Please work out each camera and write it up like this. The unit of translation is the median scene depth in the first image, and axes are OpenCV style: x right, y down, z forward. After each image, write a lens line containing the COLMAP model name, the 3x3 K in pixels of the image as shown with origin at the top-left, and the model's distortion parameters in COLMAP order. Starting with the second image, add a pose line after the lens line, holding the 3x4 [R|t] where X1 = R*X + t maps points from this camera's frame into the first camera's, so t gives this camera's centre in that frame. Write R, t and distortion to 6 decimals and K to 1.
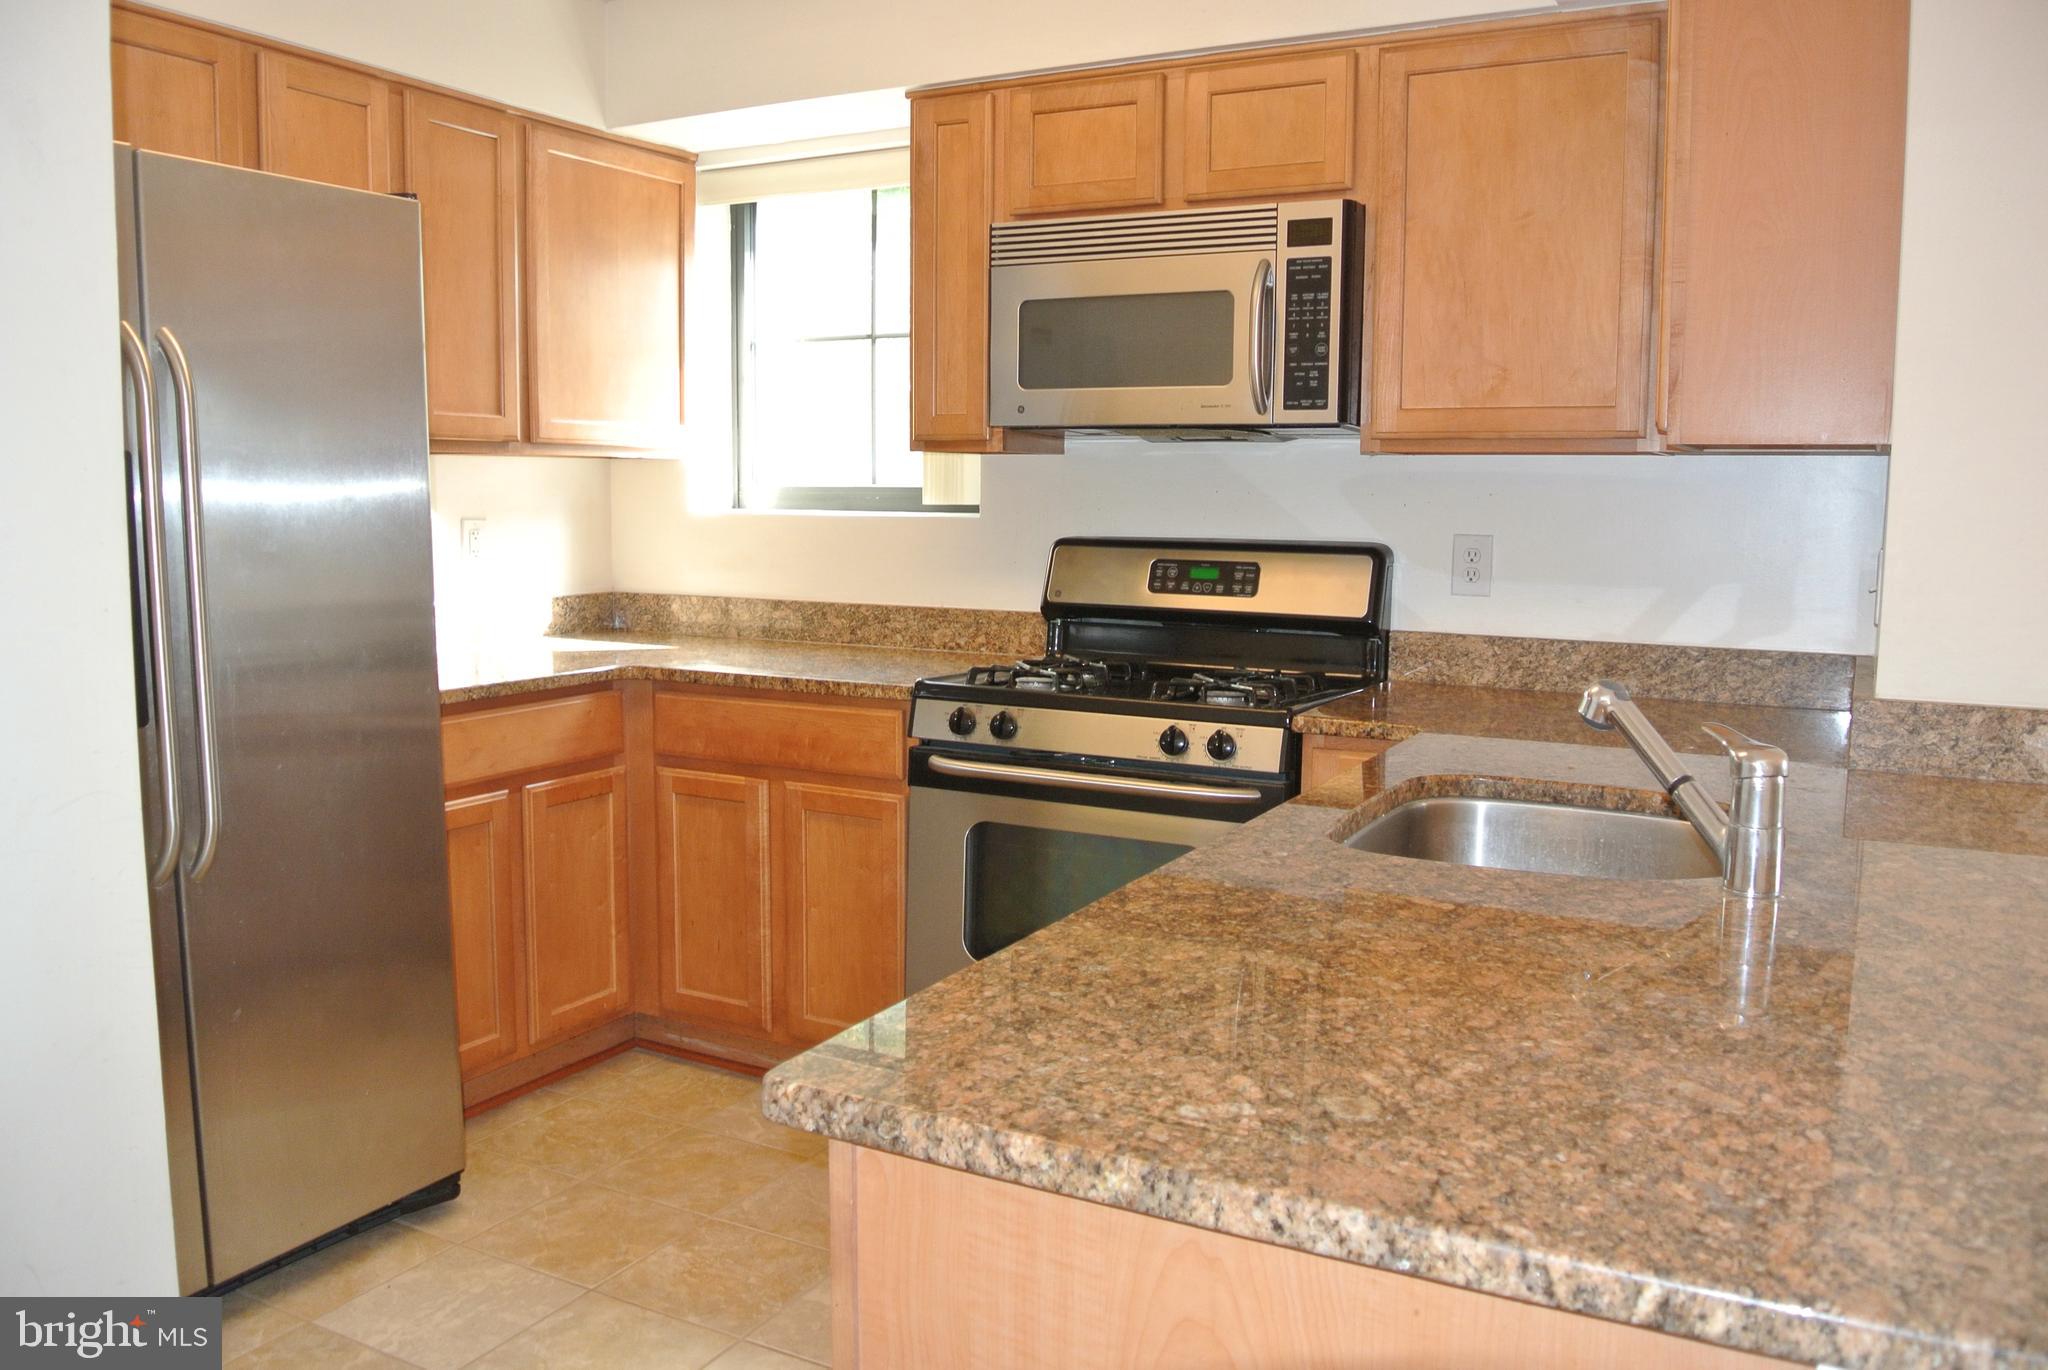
lens RADIAL K [[1609.1, 0, 1024.0], [0, 1609.1, 685.0], [0, 0, 1]] dist [-0.089318, 0.029353]
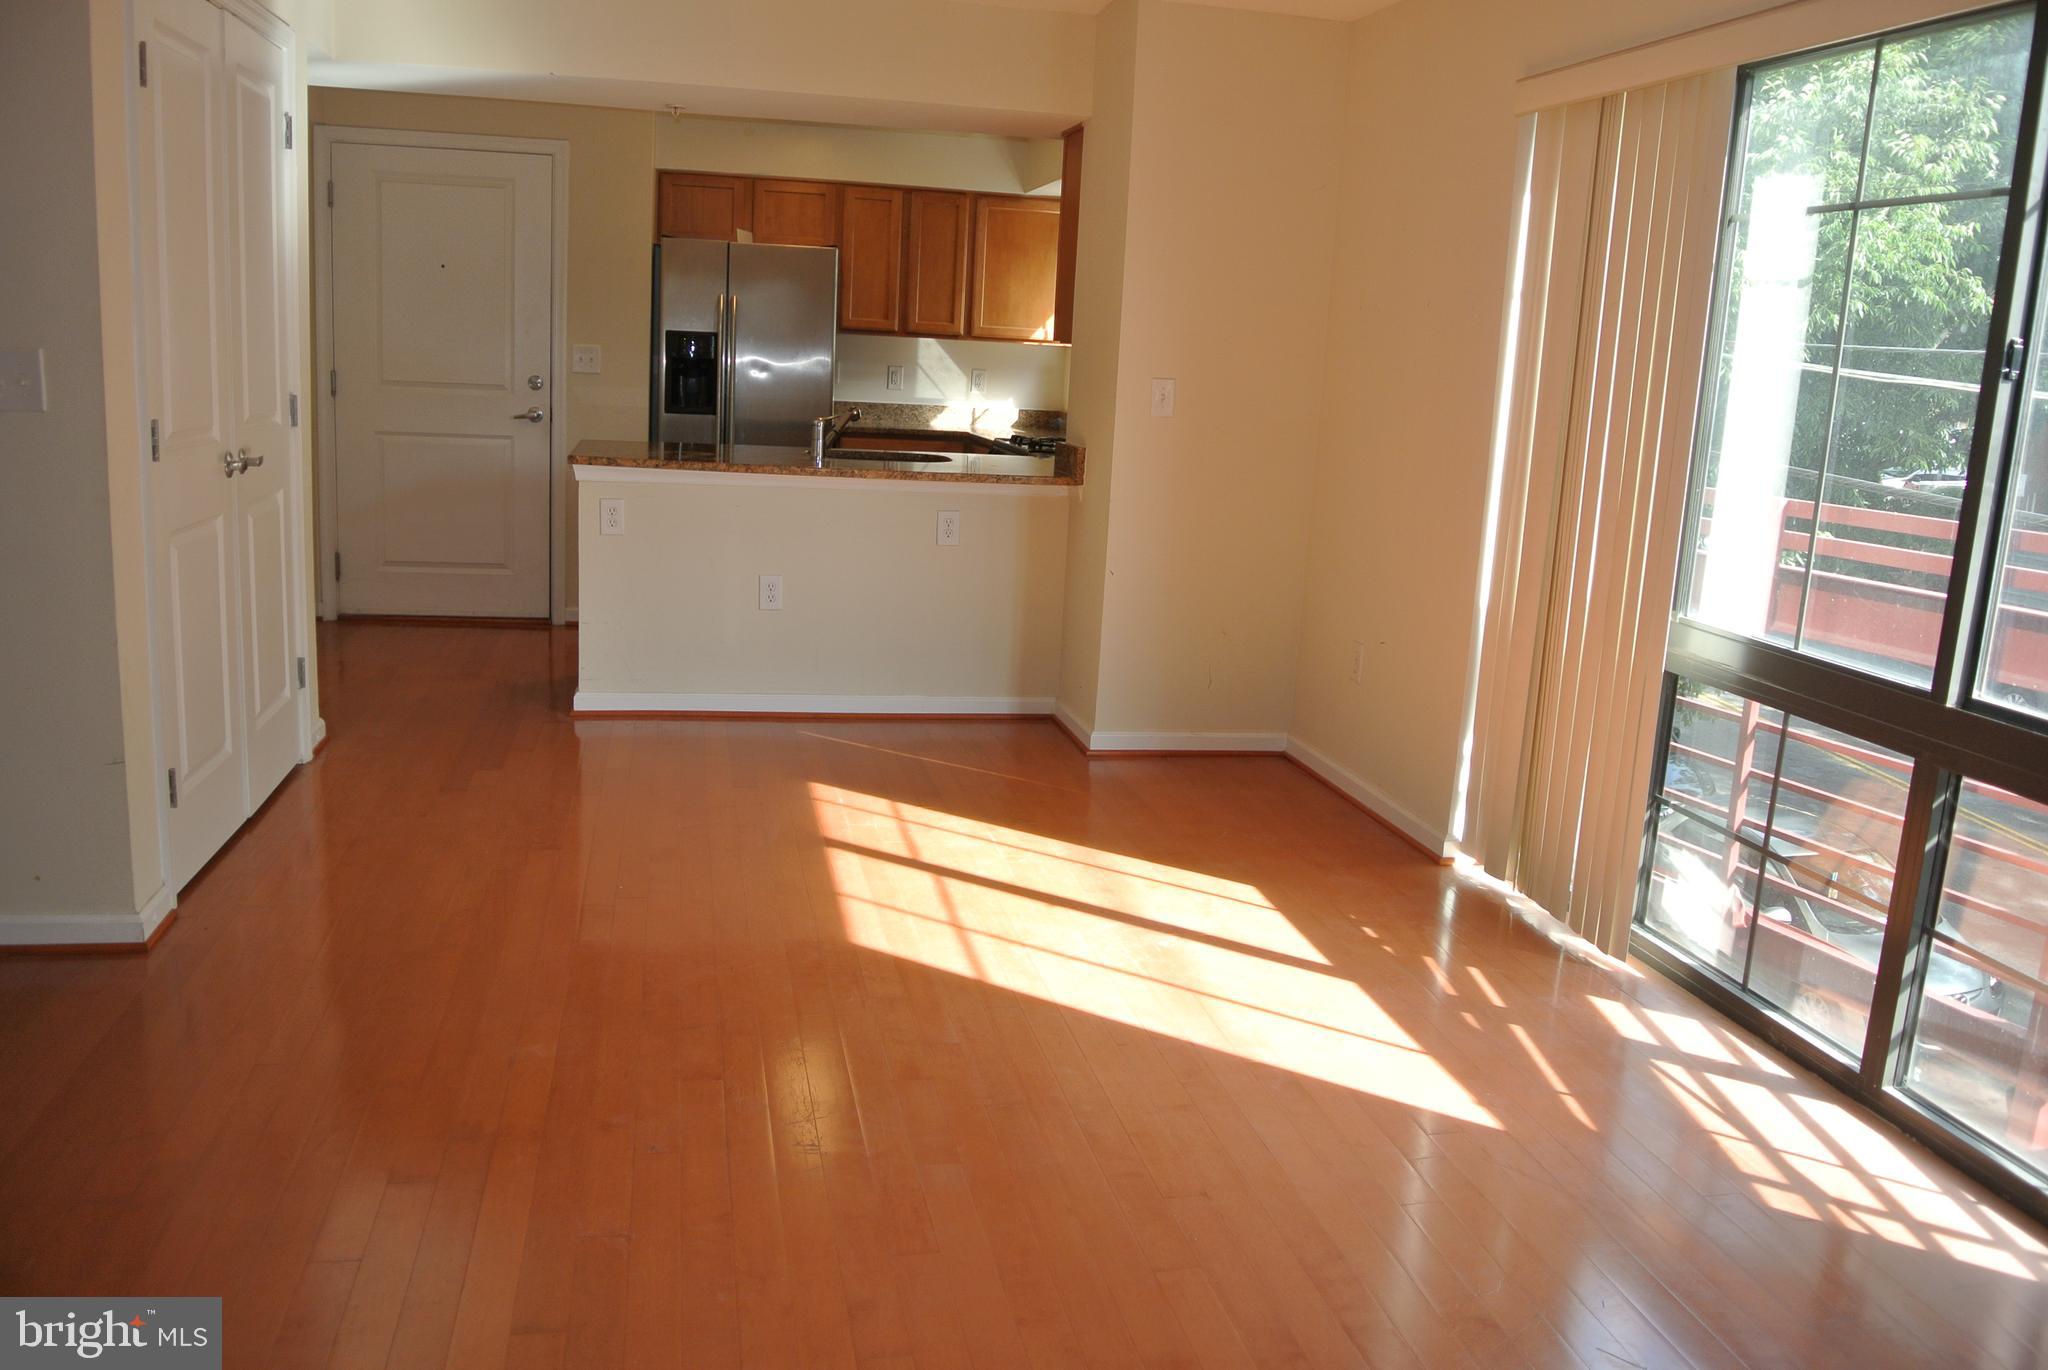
lens RADIAL K [[1609.1, 0, 1024.0], [0, 1609.1, 685.0], [0, 0, 1]] dist [-0.089318, 0.029353]
pose [[0.645702, 0.185814, -0.740636, 1.800756], [-0.138713, 0.982346, 0.125523, 0.049736], [0.750884, 0.021685, 0.660077, -0.539186]]
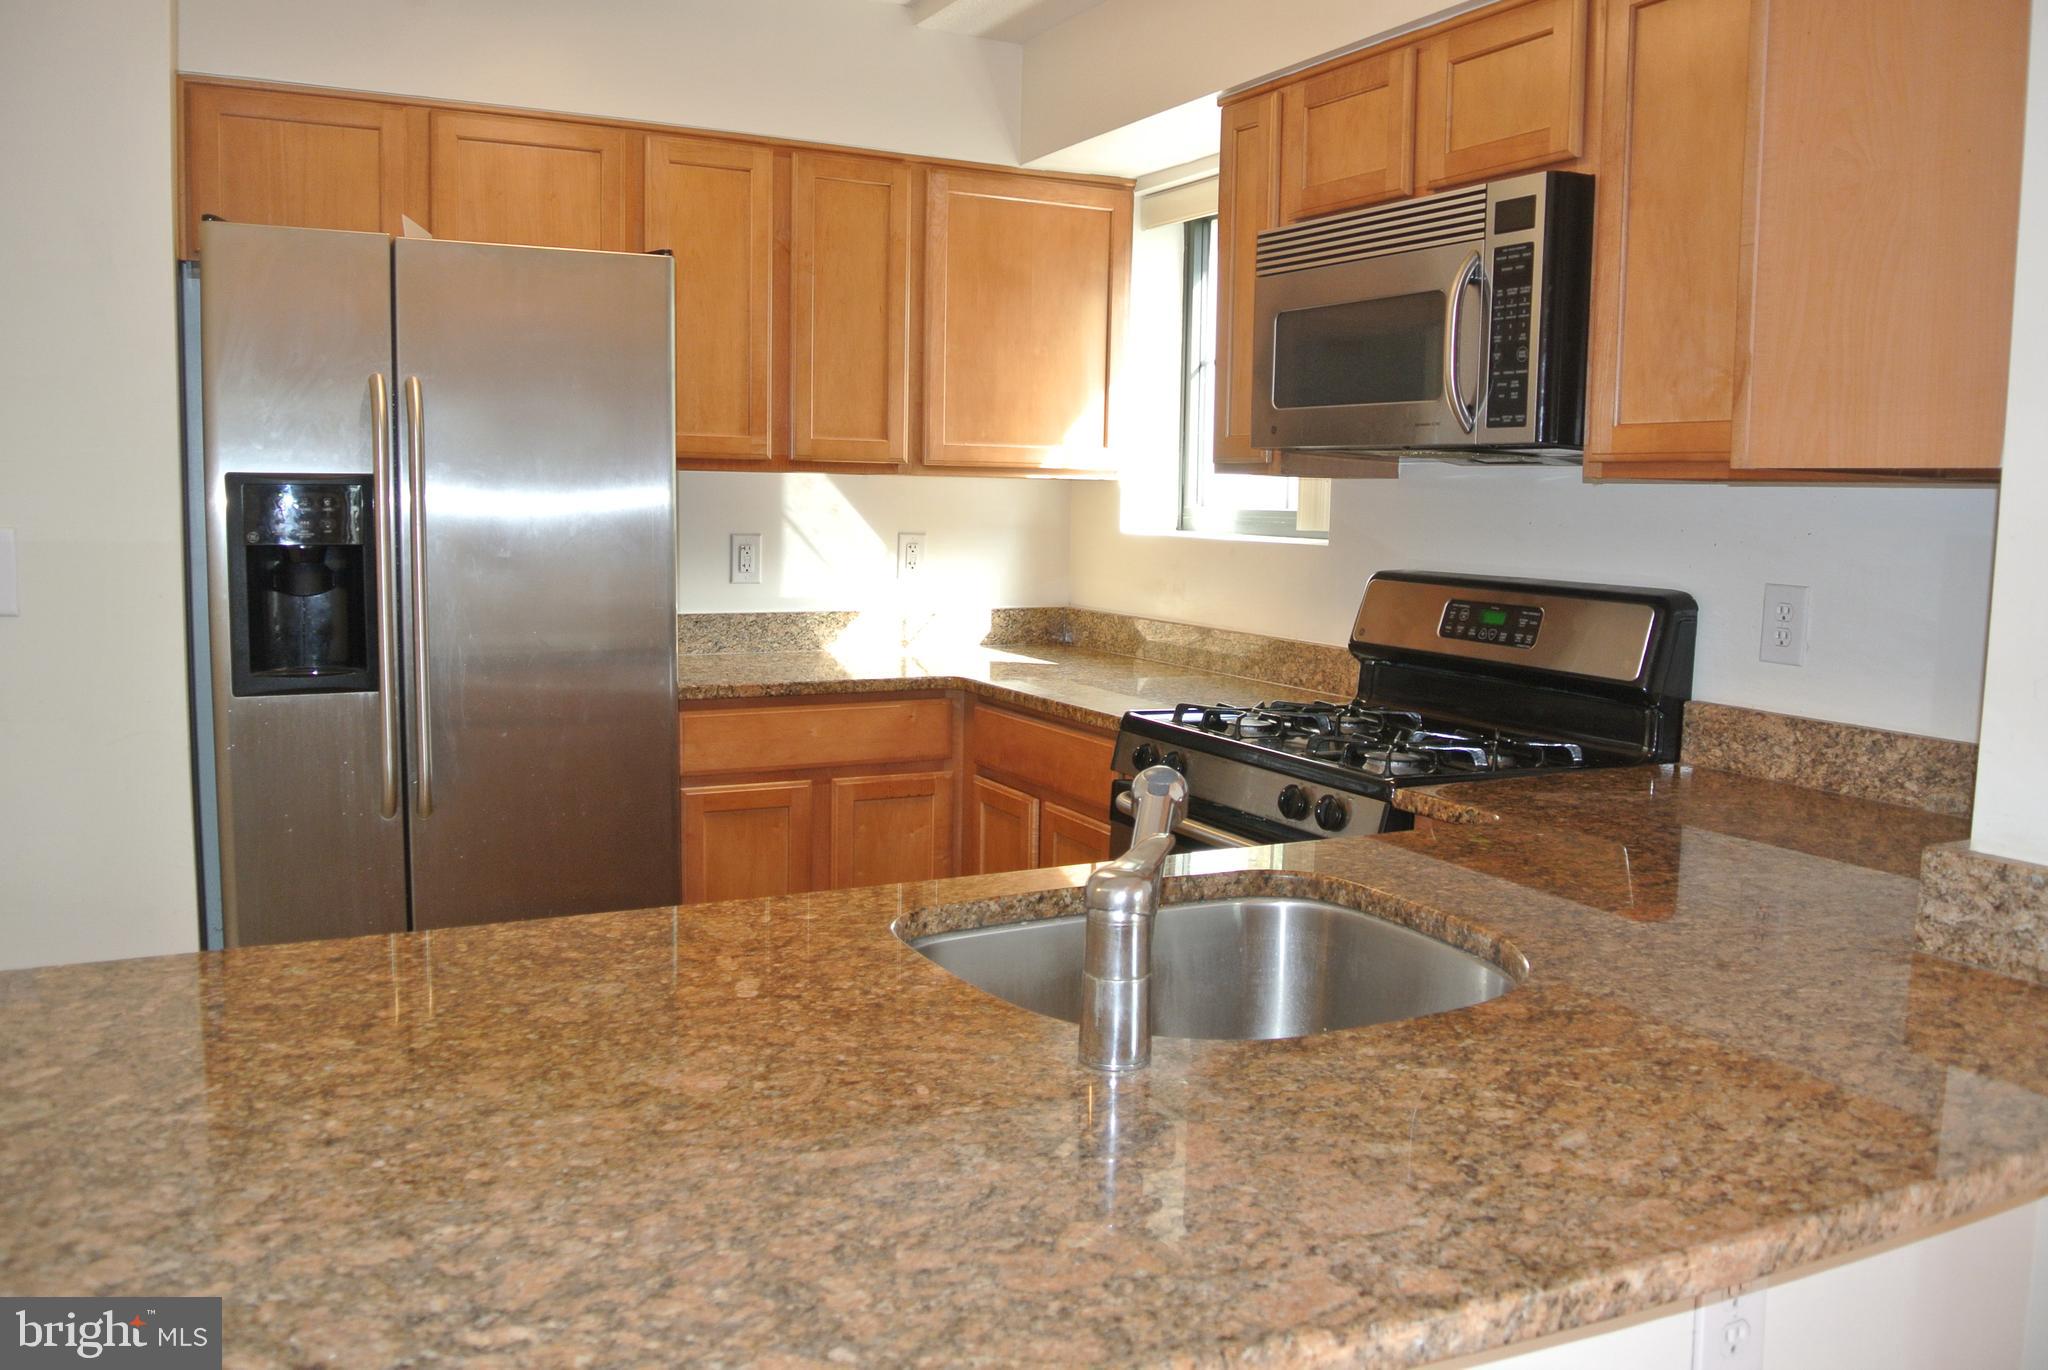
lens RADIAL K [[1609.1, 0, 1024.0], [0, 1609.1, 685.0], [0, 0, 1]] dist [-0.089318, 0.029353]
pose [[0.823118, 0.074762, -0.562928, 0.428819], [-0.080801, 0.996629, 0.014214, -0.028081], [0.562093, 0.033786, 0.826384, 0.168478]]
